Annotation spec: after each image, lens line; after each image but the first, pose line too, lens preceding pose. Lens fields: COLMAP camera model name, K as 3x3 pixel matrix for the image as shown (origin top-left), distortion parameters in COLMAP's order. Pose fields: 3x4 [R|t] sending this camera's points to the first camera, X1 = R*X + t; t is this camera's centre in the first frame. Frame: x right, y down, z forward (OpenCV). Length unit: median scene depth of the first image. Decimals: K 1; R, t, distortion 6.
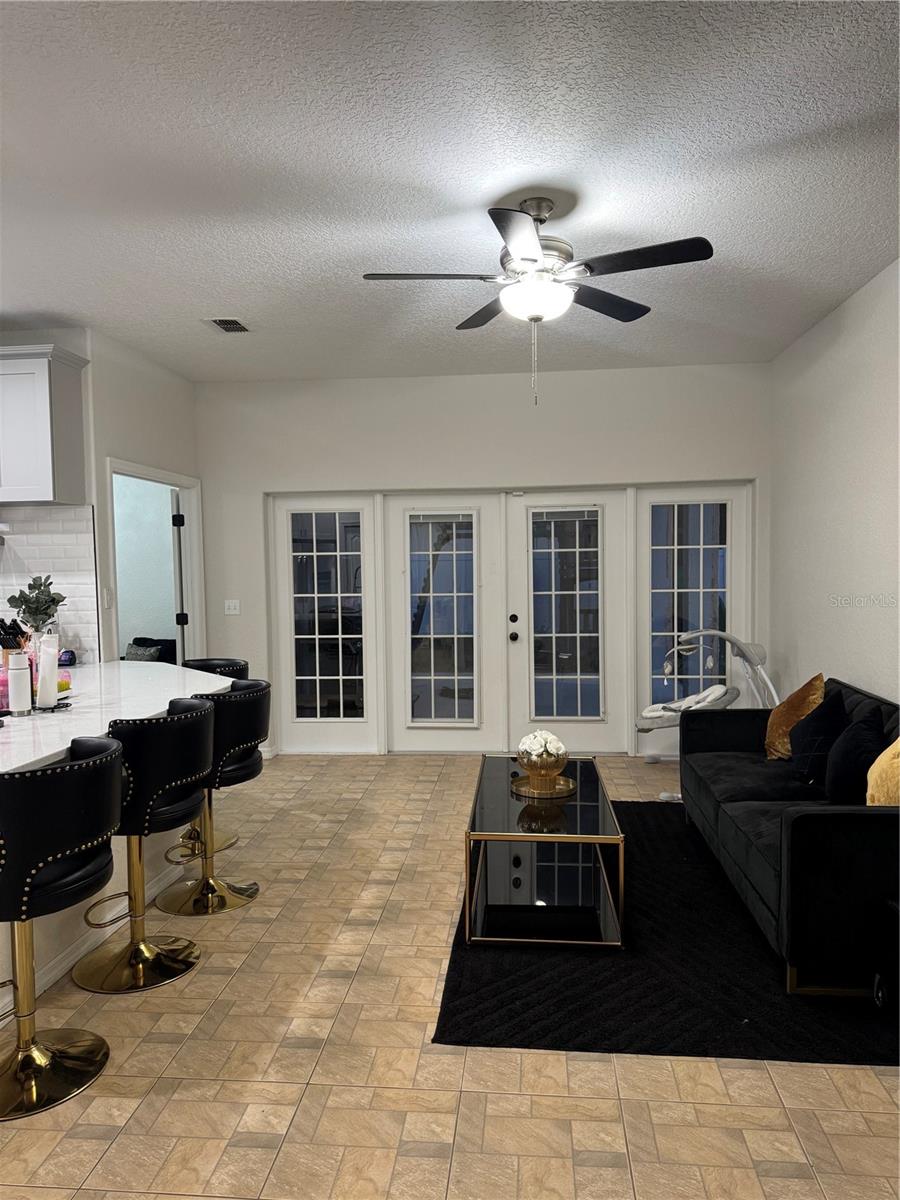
lens RADIAL K [[847.2, 0, 446.8], [0, 847.2, 608.5], [0, 0, 1]] dist [0.050750, -0.060100]
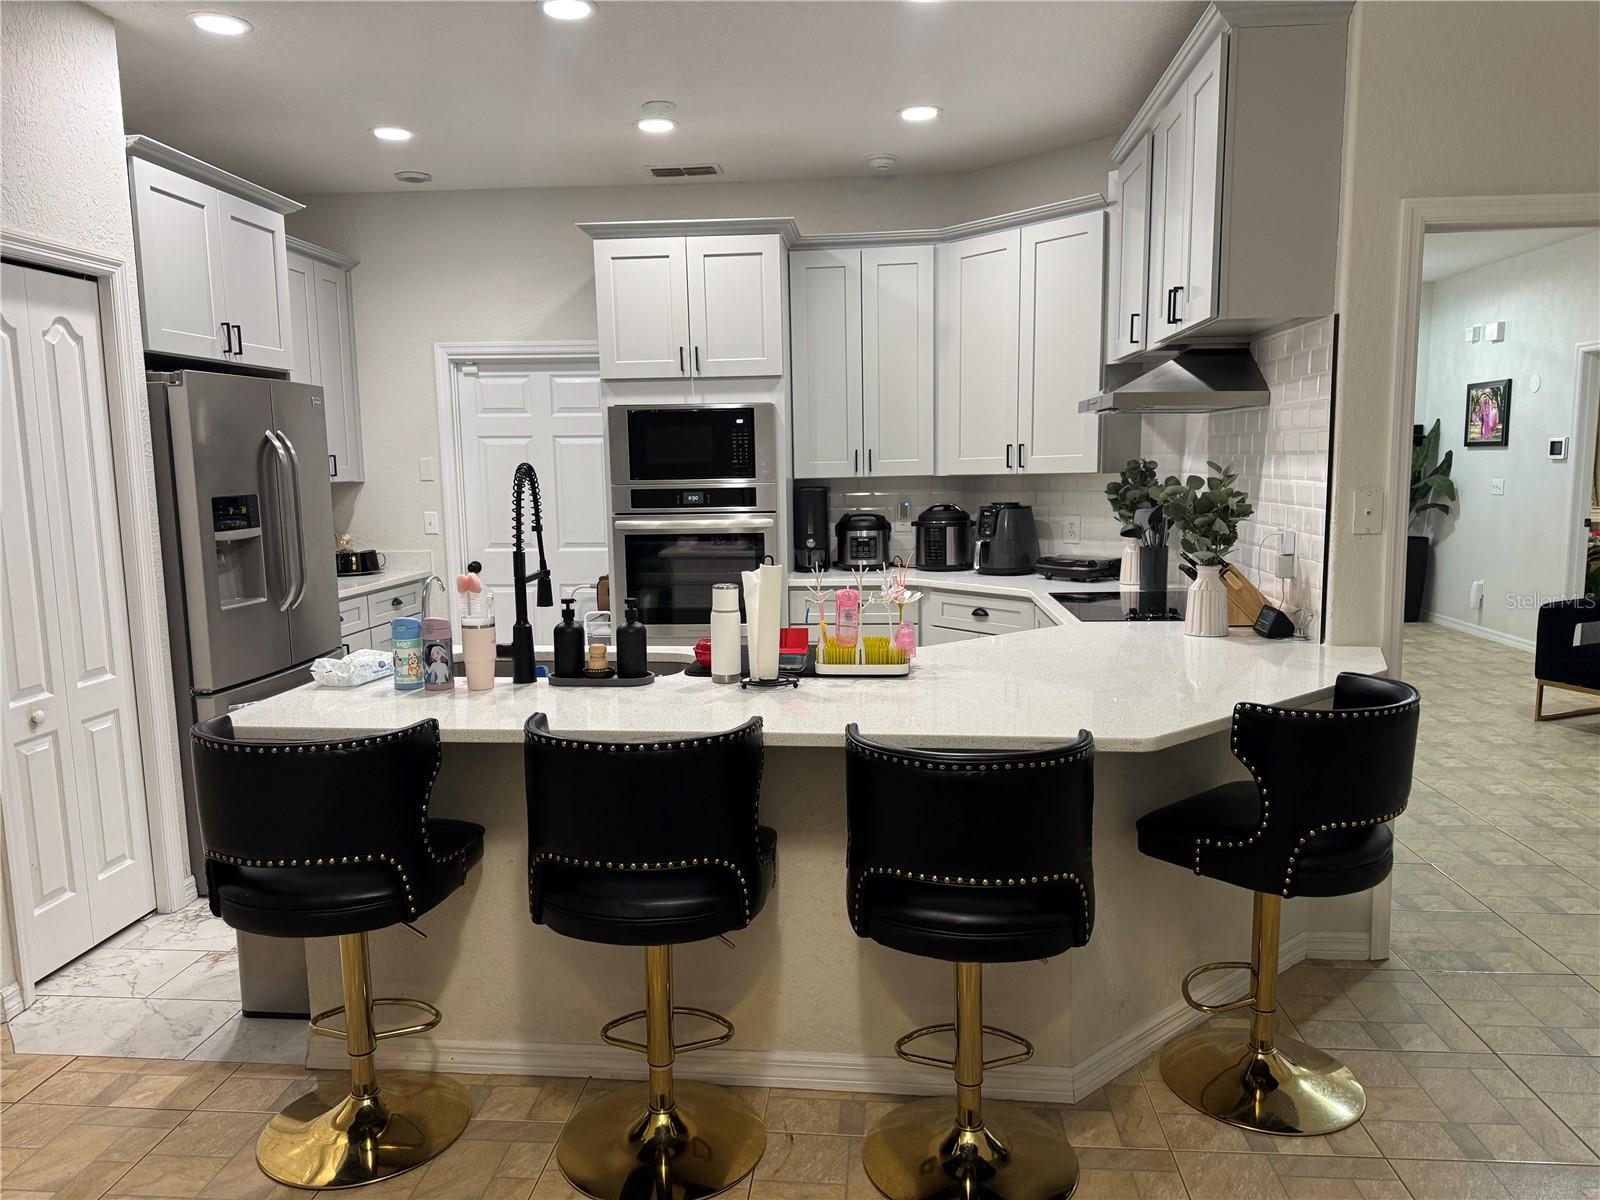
lens RADIAL K [[1129.6, 0, 793.2], [0, 1129.6, 607.4], [0, 0, 1]] dist [0.050750, -0.060100]
pose [[0.009058, 0.147350, -0.989043, 0.323192], [-0.041675, 0.988280, 0.146855, -0.056584], [0.999090, 0.039889, 0.015093, 0.971628]]
